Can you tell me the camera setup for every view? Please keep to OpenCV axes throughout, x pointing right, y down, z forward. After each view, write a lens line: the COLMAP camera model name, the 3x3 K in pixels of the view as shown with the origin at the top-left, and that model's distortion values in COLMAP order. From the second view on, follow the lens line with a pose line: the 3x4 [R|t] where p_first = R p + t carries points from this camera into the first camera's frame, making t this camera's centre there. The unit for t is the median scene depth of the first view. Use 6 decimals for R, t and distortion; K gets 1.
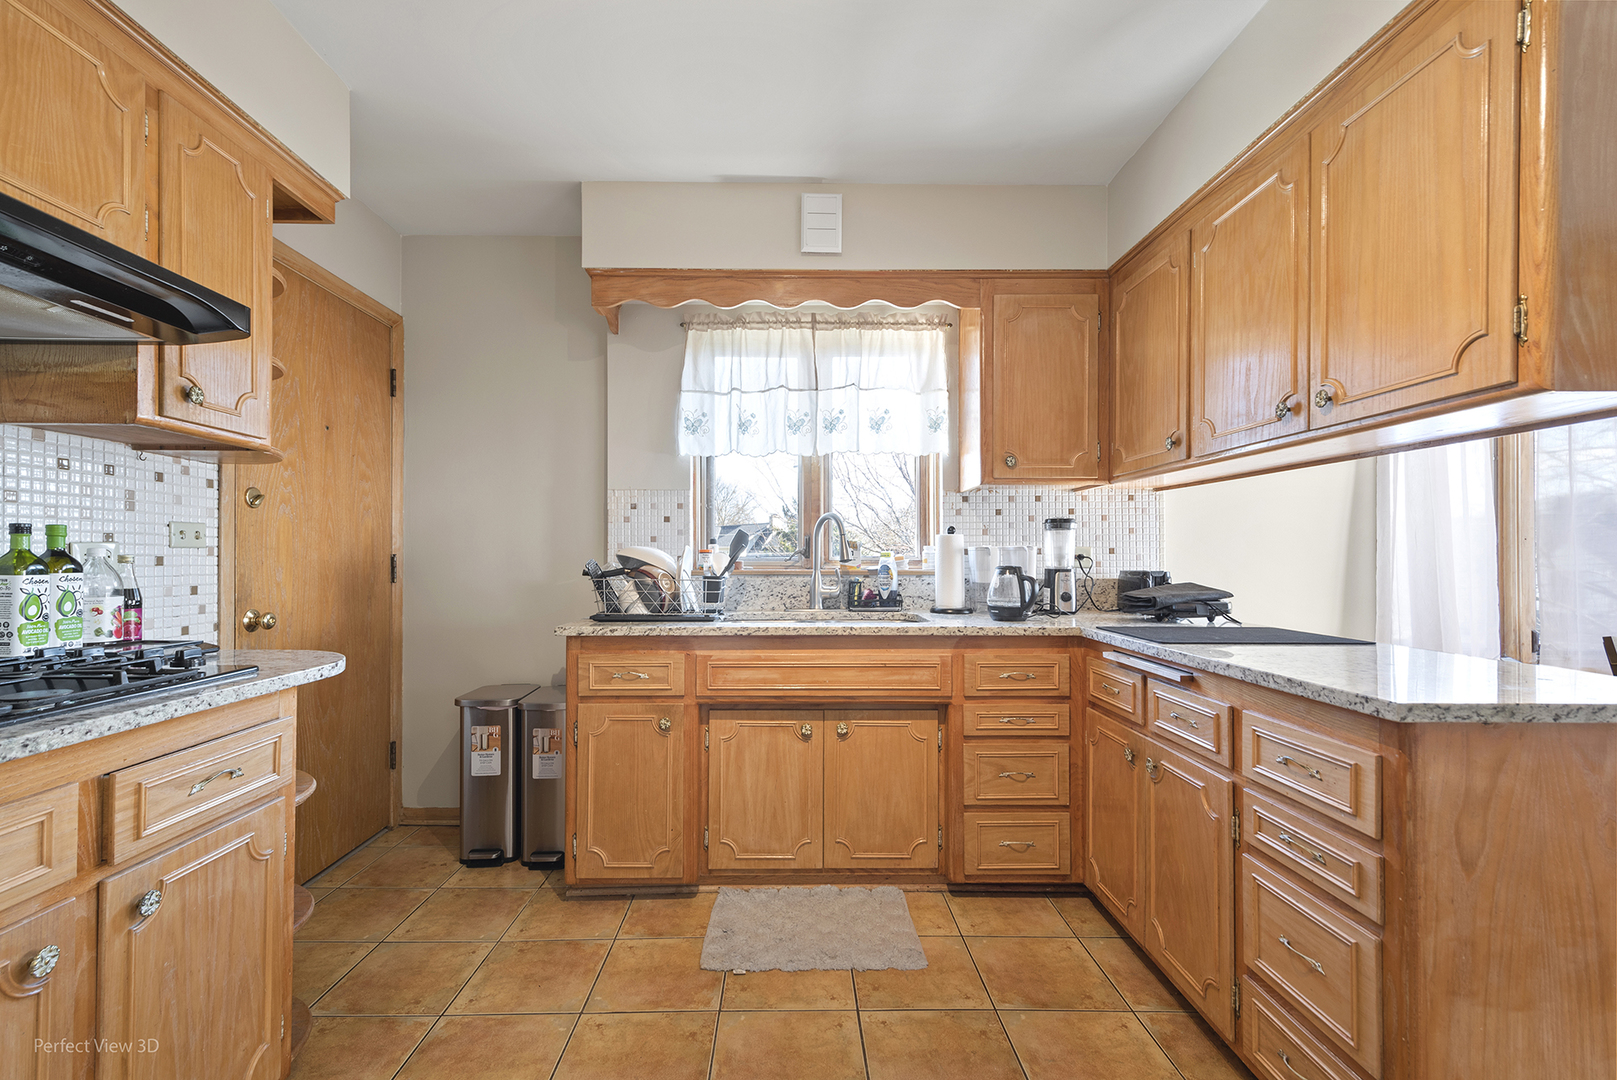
lens RADIAL K [[708.7, 0, 808.5], [0, 708.7, 540.0], [0, 0, 1]] dist [-0.001306, -0.000131]
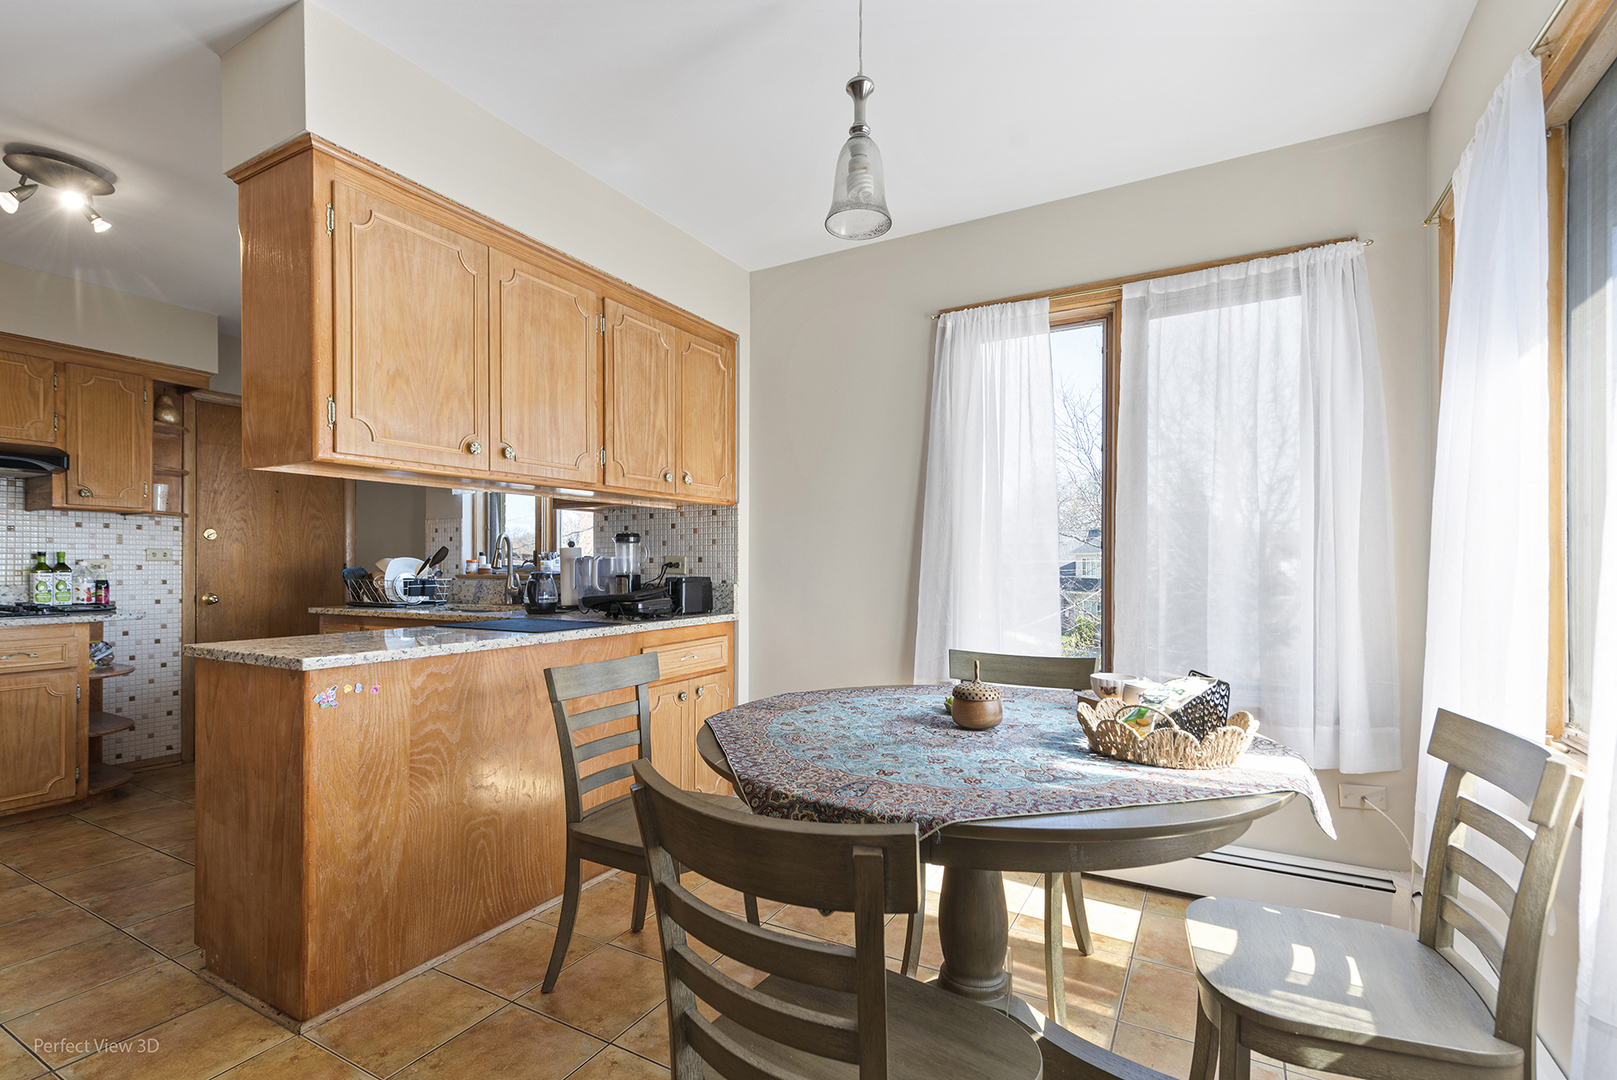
lens RADIAL K [[753.1, 0, 807.6], [0, 753.1, 548.2], [0, 0, 1]] dist [0.001323, 0.000401]
pose [[0.860551, -0.011638, -0.509231, 1.843855], [0.013077, 0.999914, -0.000753, 0.000188], [0.509196, -0.006012, 0.860630, 0.089116]]
